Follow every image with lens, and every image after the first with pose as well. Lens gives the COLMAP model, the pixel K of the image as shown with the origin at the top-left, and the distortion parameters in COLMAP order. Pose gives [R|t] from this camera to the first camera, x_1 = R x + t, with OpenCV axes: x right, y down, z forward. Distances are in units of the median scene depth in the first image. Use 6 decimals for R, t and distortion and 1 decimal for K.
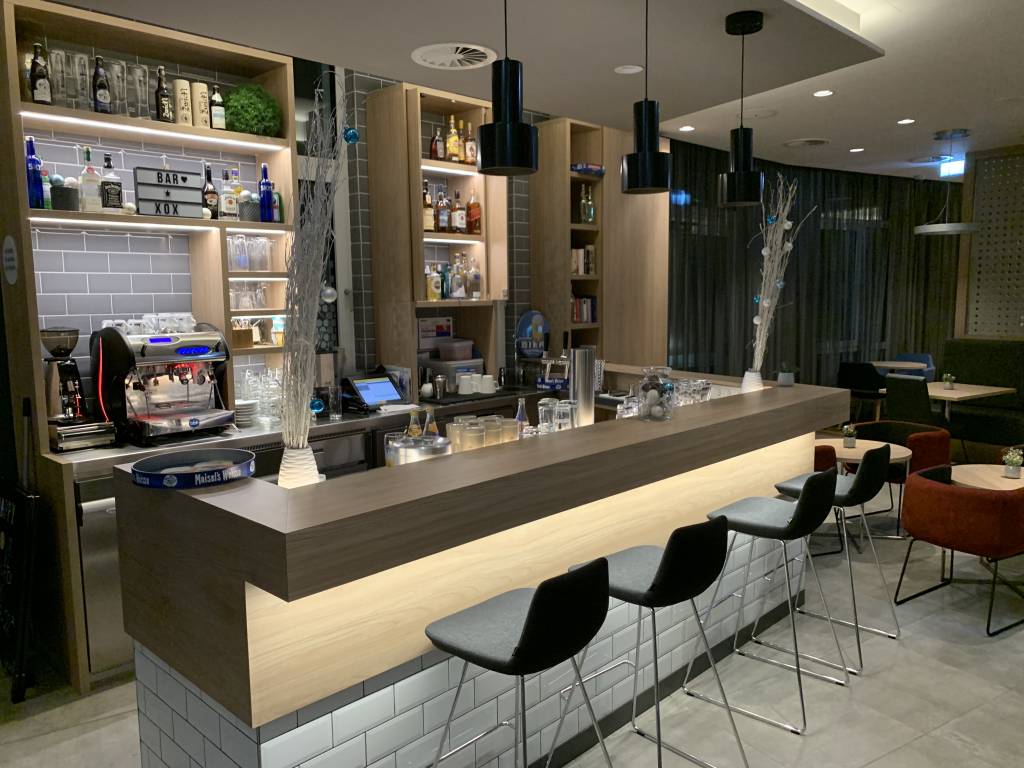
lens RADIAL K [[787.2, 0, 512.0], [0, 787.2, 384.0], [0, 0, 1]] dist [-0.002471, -0.000477]
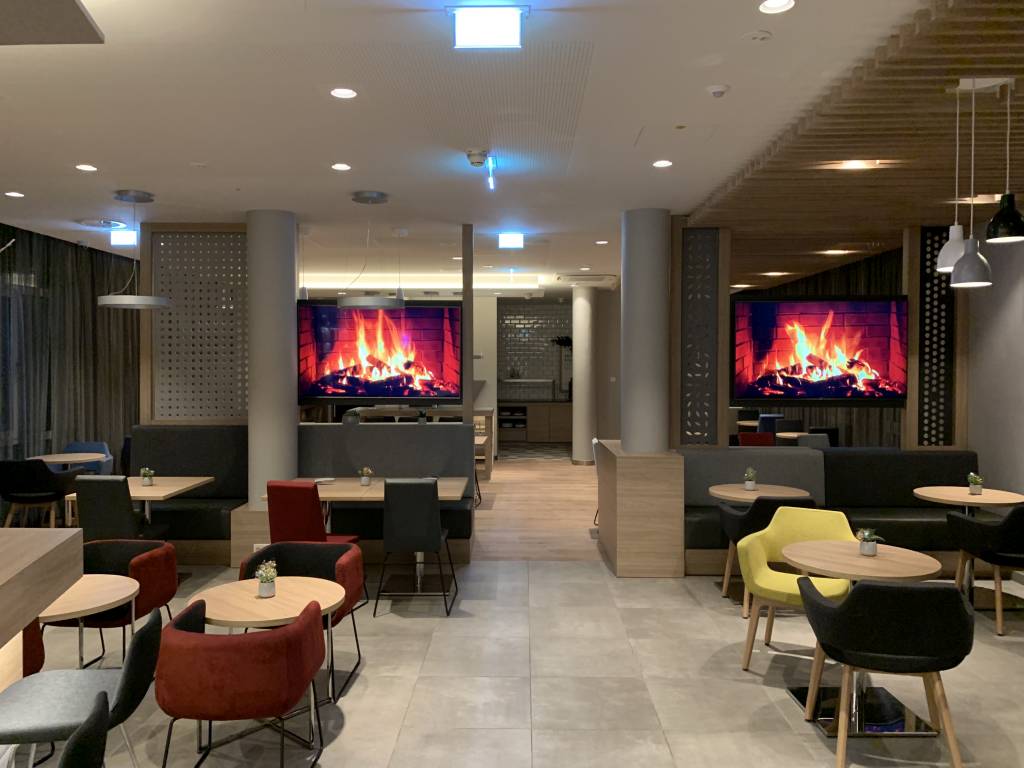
lens RADIAL K [[787.2, 0, 512.0], [0, 787.2, 384.0], [0, 0, 1]] dist [-0.002471, -0.000477]
pose [[0.537276, -0.004951, 0.843392, 0.034550], [0.087581, 0.994904, -0.049953, -0.021805], [-0.838847, 0.100704, 0.534972, 0.158107]]
